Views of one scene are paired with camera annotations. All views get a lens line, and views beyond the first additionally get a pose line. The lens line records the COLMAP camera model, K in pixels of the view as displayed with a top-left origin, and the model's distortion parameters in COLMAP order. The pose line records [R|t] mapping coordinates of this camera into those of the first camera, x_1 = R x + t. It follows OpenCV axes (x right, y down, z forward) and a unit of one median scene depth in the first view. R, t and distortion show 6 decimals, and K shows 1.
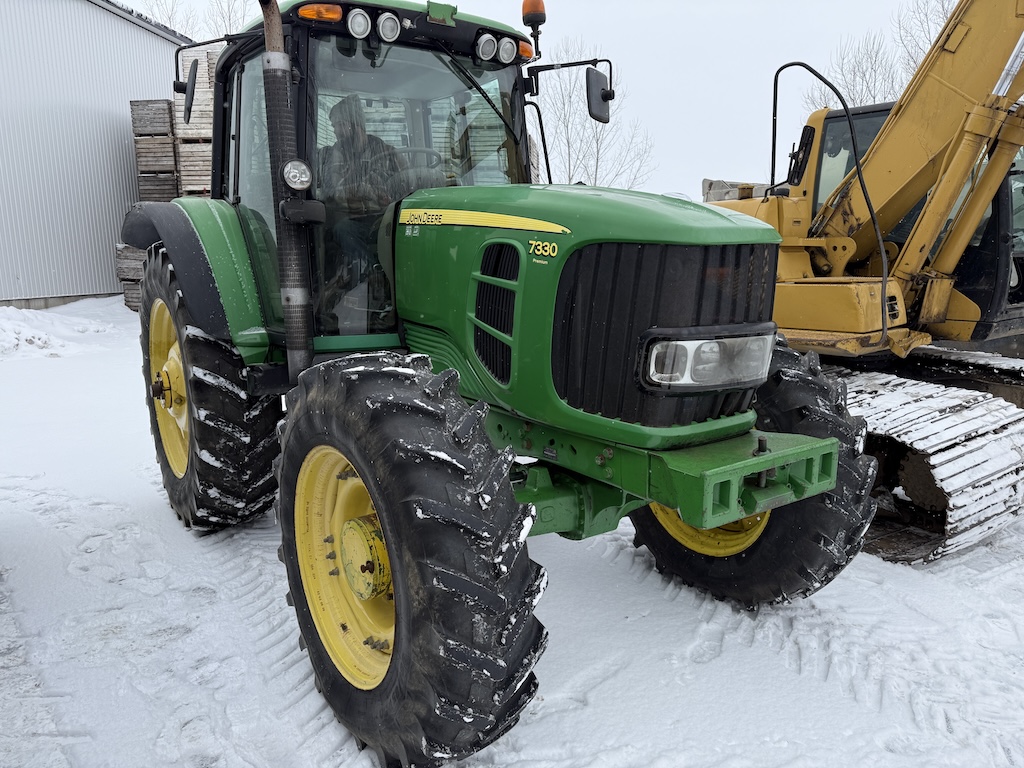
lens RADIAL K [[710.7, 0, 509.6], [0, 710.7, 382.6], [0, 0, 1]] dist [0.021263, -0.015007]
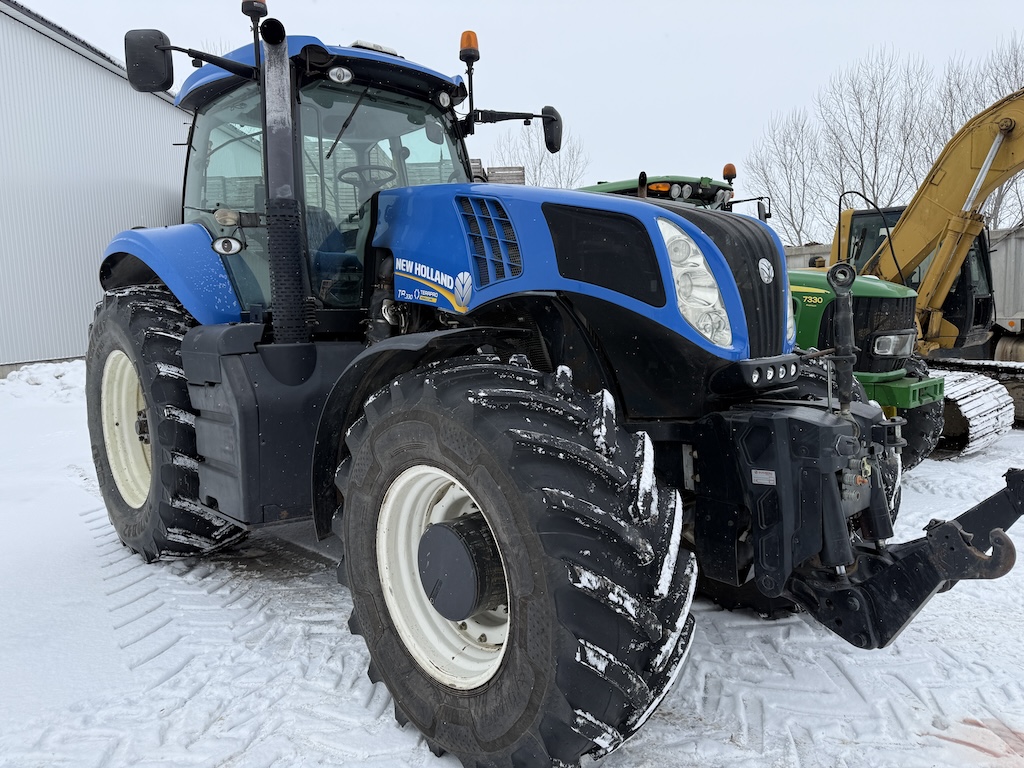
lens RADIAL K [[710.7, 0, 514.1], [0, 710.7, 385.1], [0, 0, 1]] dist [0.021263, -0.015007]
pose [[0.994627, -0.035064, 0.097407, -0.707675], [0.041242, 0.997214, -0.062149, 0.115707], [-0.094957, 0.065833, 0.993302, -0.725678]]
